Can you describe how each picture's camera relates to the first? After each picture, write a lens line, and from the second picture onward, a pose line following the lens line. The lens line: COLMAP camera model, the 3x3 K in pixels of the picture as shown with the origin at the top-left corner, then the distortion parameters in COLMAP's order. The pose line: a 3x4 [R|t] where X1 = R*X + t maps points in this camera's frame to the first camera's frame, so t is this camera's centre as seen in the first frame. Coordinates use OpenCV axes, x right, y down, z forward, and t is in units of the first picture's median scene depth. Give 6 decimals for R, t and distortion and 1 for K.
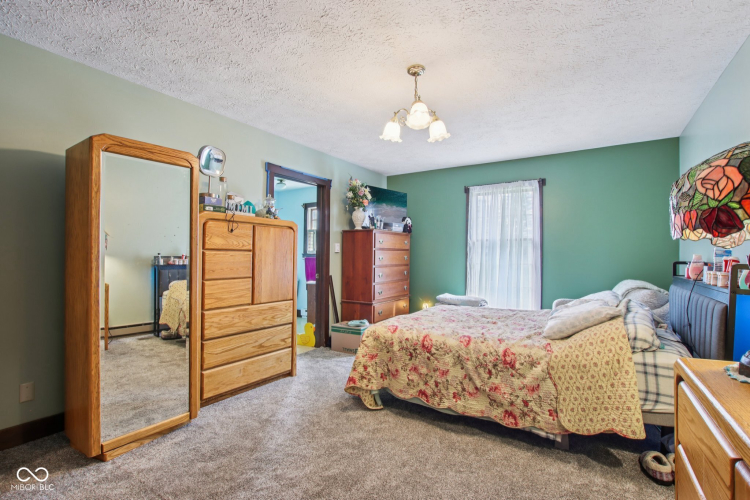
lens RADIAL K [[354.0, 0, 376.6], [0, 354.0, 253.9], [0, 0, 1]] dist [-0.026692, 0.007325]
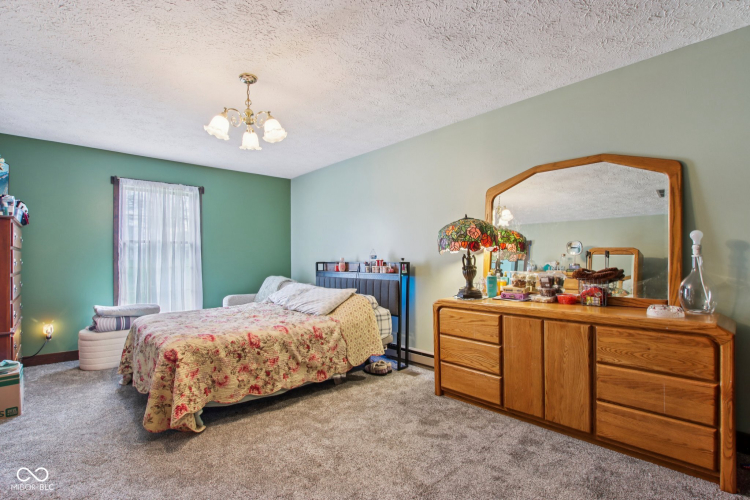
lens RADIAL K [[354.0, 0, 376.8], [0, 354.0, 252.9], [0, 0, 1]] dist [-0.026692, 0.007325]
pose [[0.272443, 0.013555, 0.962077, -0.803330], [-0.002746, 0.999908, -0.013311, 0.002869], [-0.962168, 0.000985, 0.272455, 0.363054]]
